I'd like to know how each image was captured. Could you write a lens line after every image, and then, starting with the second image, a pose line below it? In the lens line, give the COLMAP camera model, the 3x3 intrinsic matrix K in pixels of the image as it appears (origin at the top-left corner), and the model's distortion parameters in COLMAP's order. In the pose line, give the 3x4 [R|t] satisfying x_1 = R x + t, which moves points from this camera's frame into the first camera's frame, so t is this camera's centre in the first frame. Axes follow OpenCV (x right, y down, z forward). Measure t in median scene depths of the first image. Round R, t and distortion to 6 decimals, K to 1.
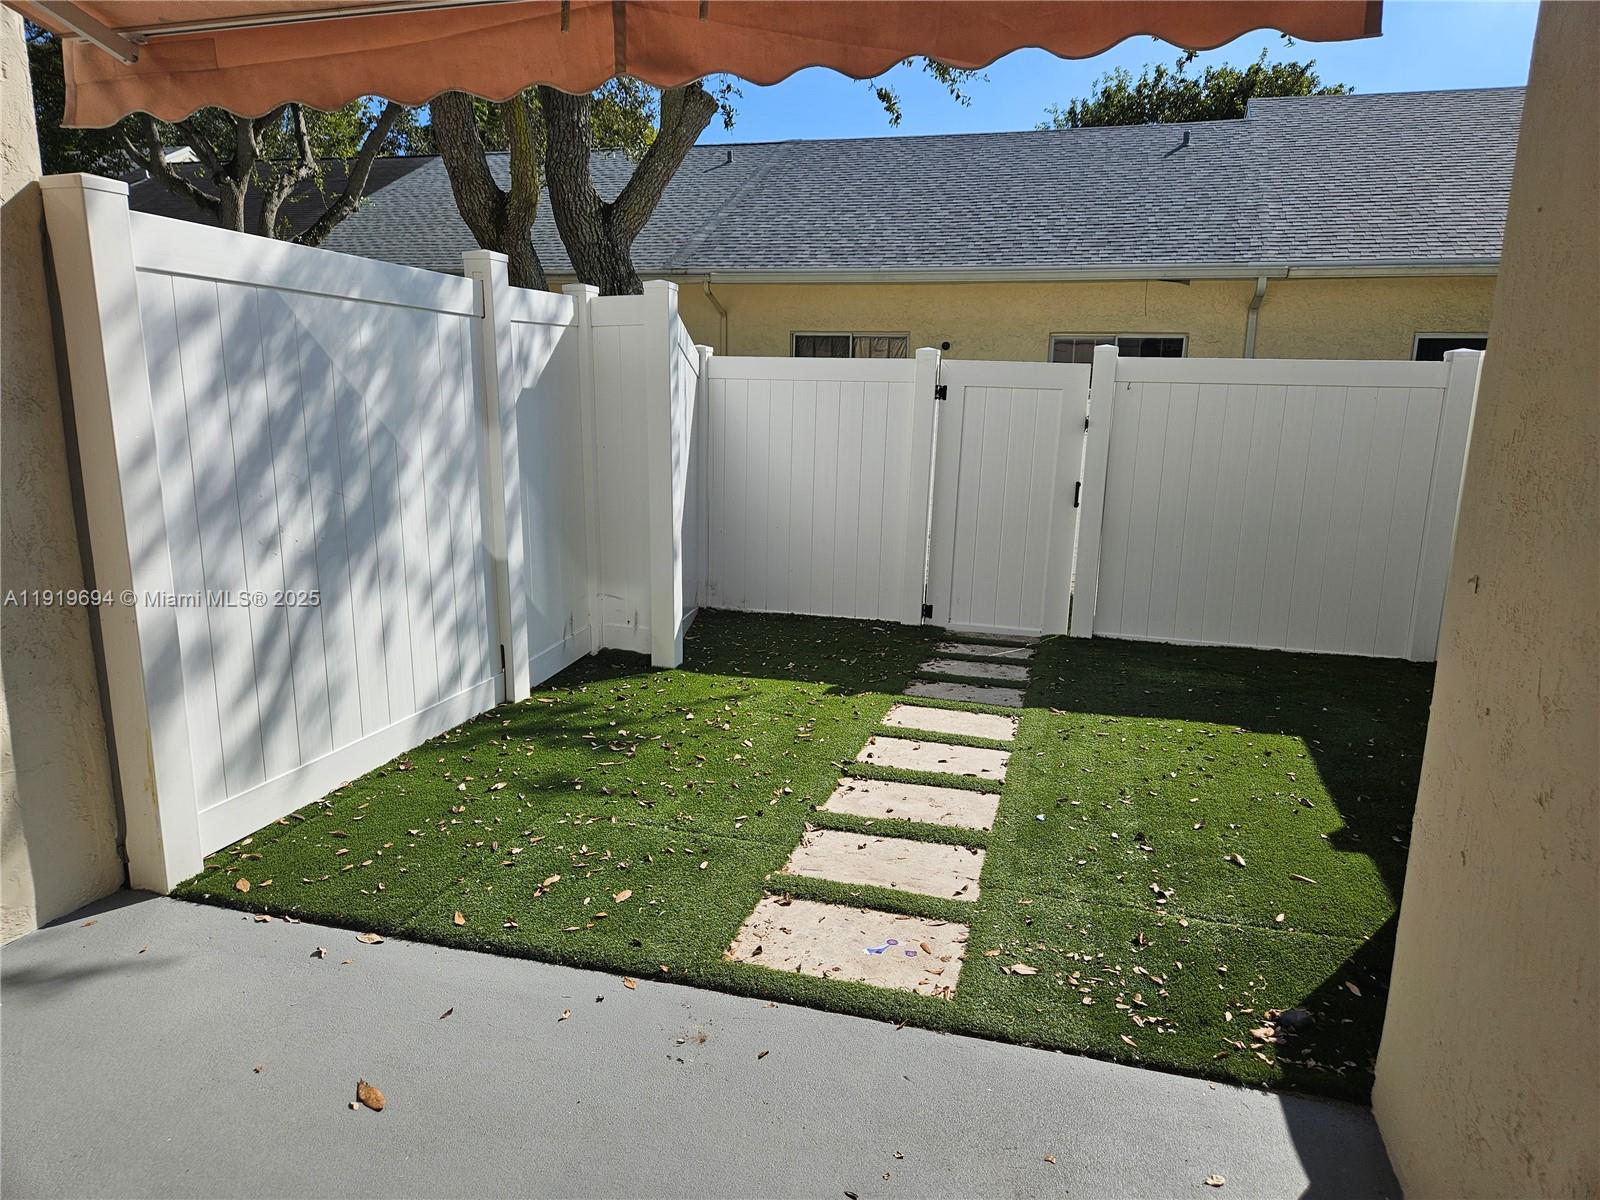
lens RADIAL K [[1074.4, 0, 785.3], [0, 1074.4, 599.1], [0, 0, 1]] dist [0.073691, -0.063296]
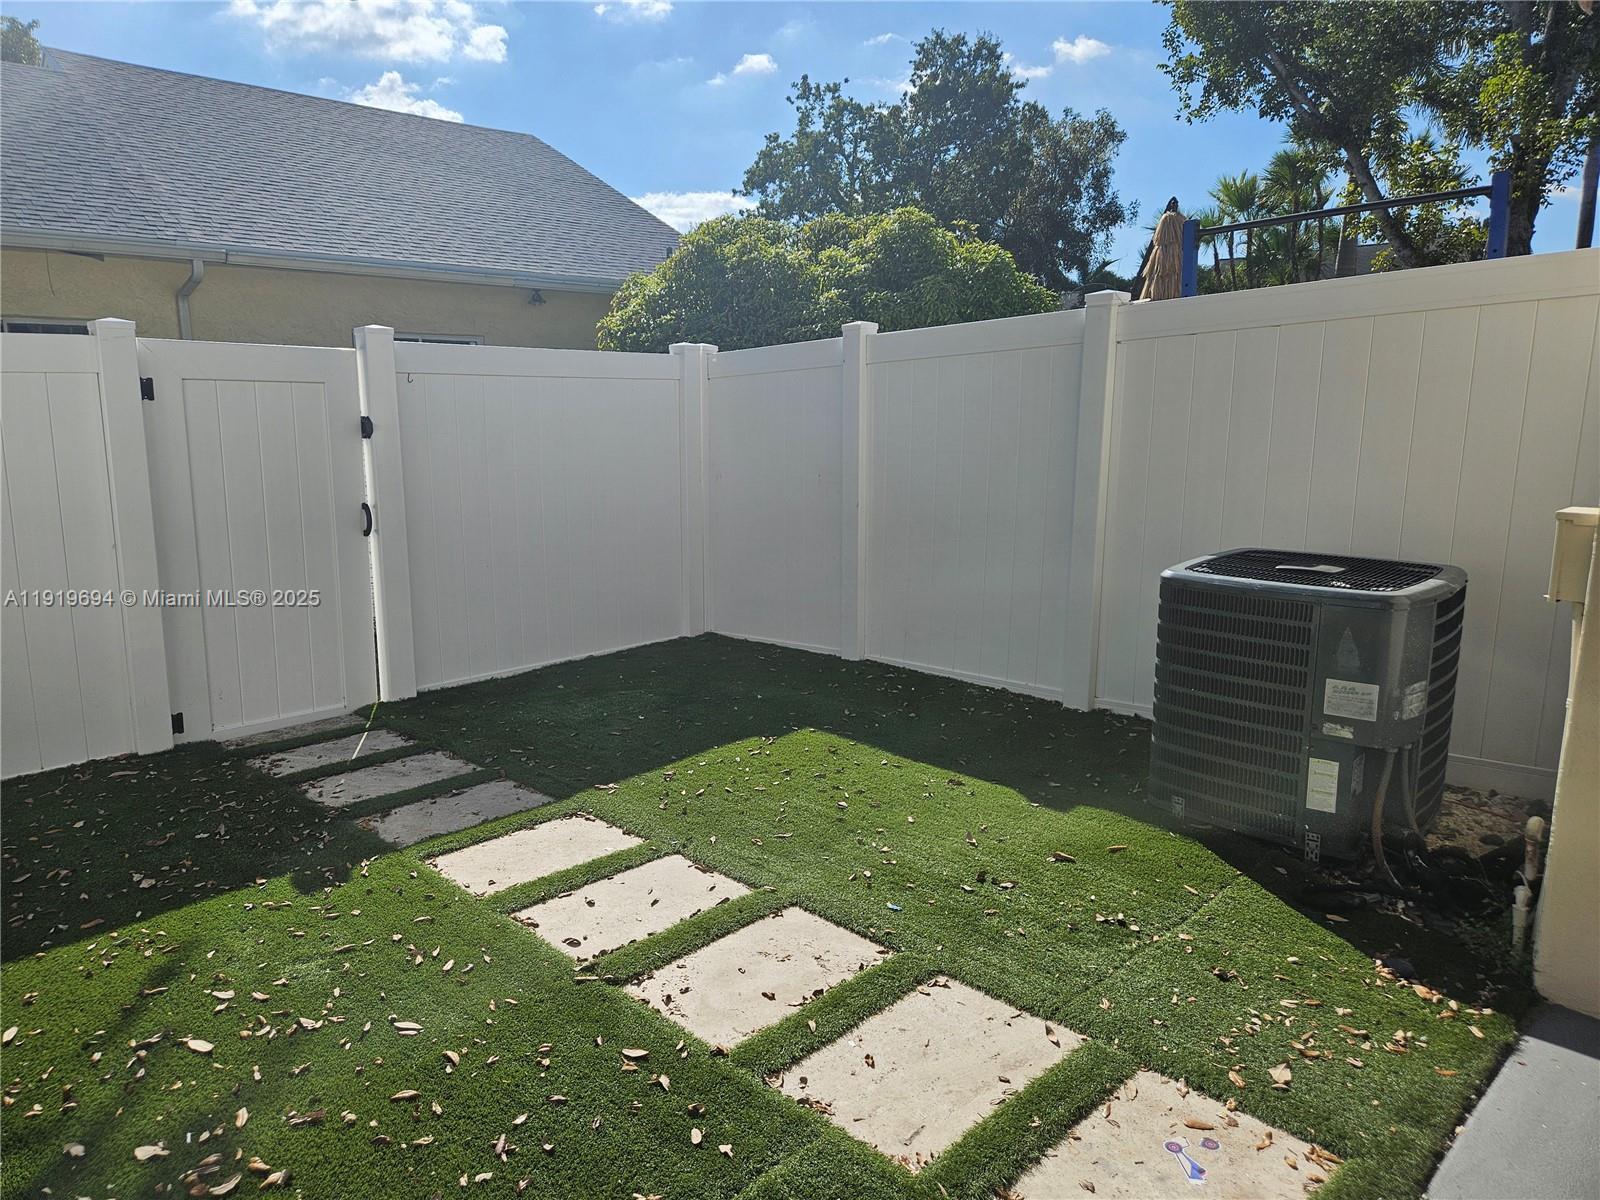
lens RADIAL K [[1074.4, 0, 785.3], [0, 1074.4, 599.1], [0, 0, 1]] dist [0.073691, -0.063296]
pose [[0.498617, -0.184940, 0.846864, -0.311398], [0.186385, 0.976997, 0.103618, -0.083936], [-0.846547, 0.106177, 0.521618, 0.445293]]
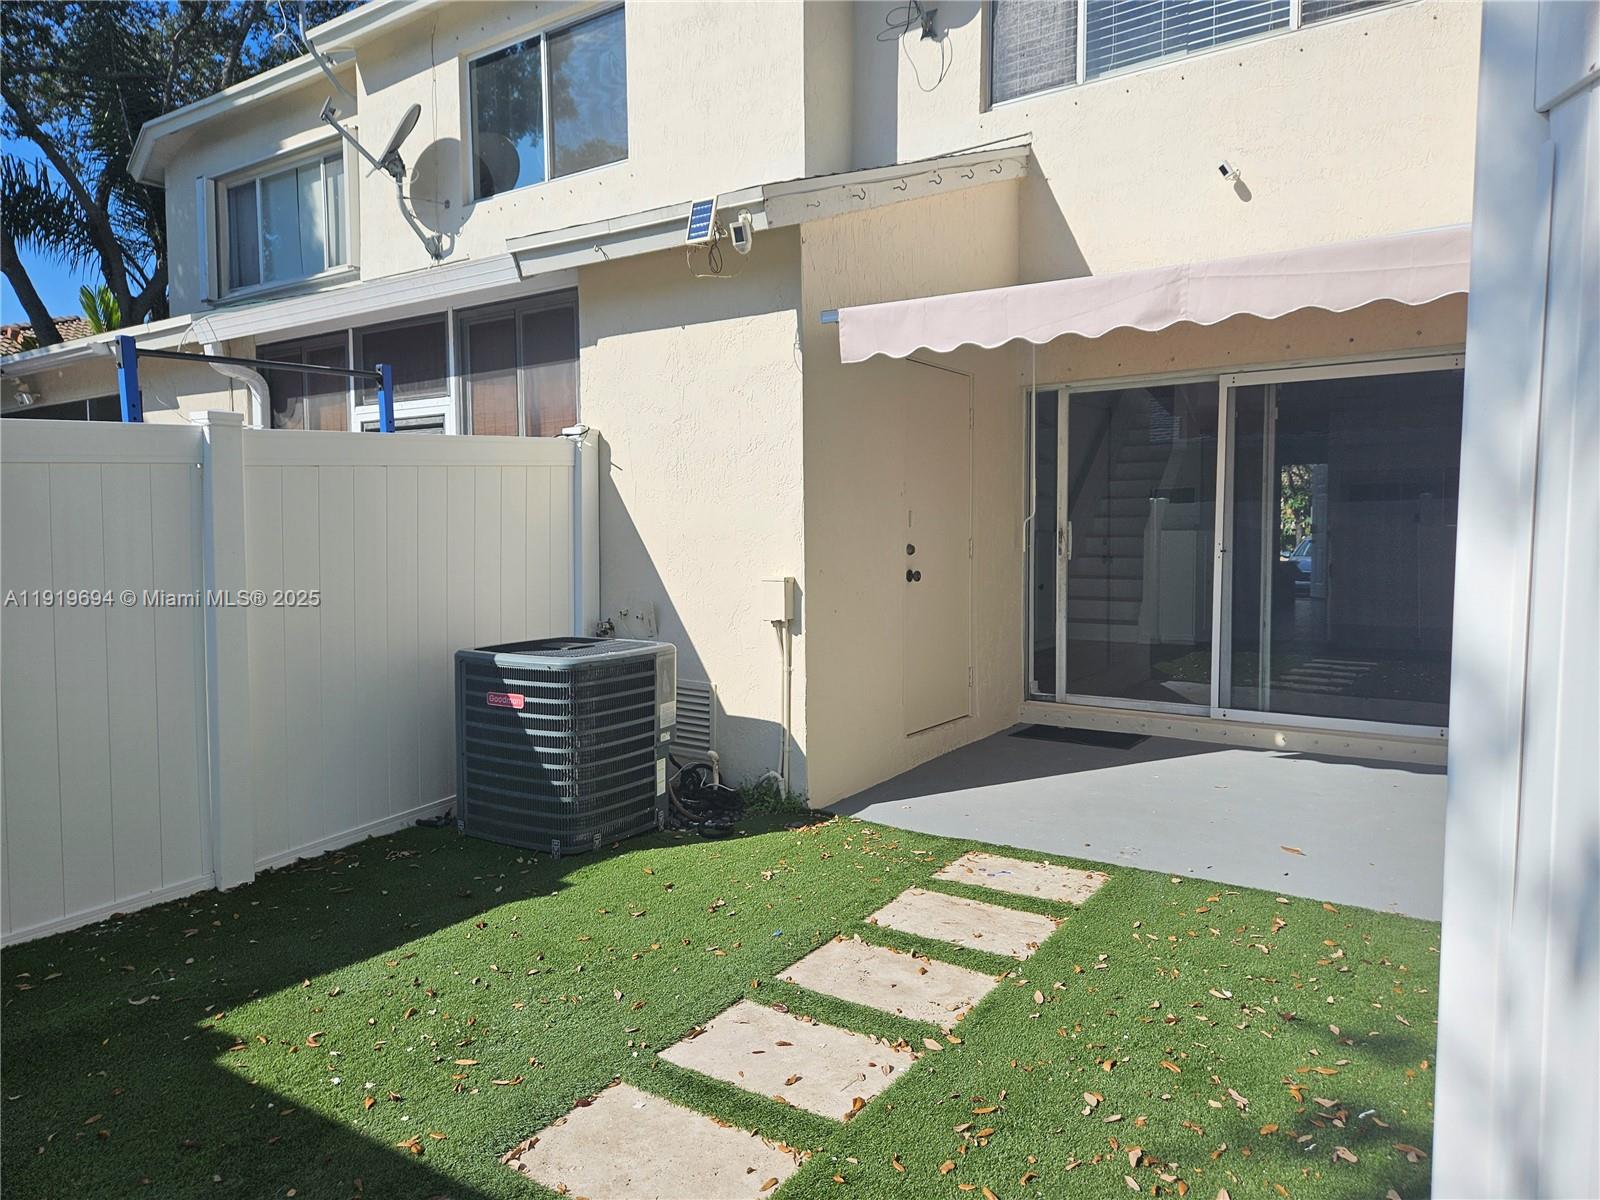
lens RADIAL K [[1064.5, 0, 800.0], [0, 1064.5, 600.0], [0, 0, 1]] dist [0.036399, -0.000633]
pose [[-0.950934, -0.035297, 0.307373, -0.047236], [0.049167, 0.963607, 0.262764, -0.238626], [-0.305462, 0.264984, -0.914591, 1.270942]]
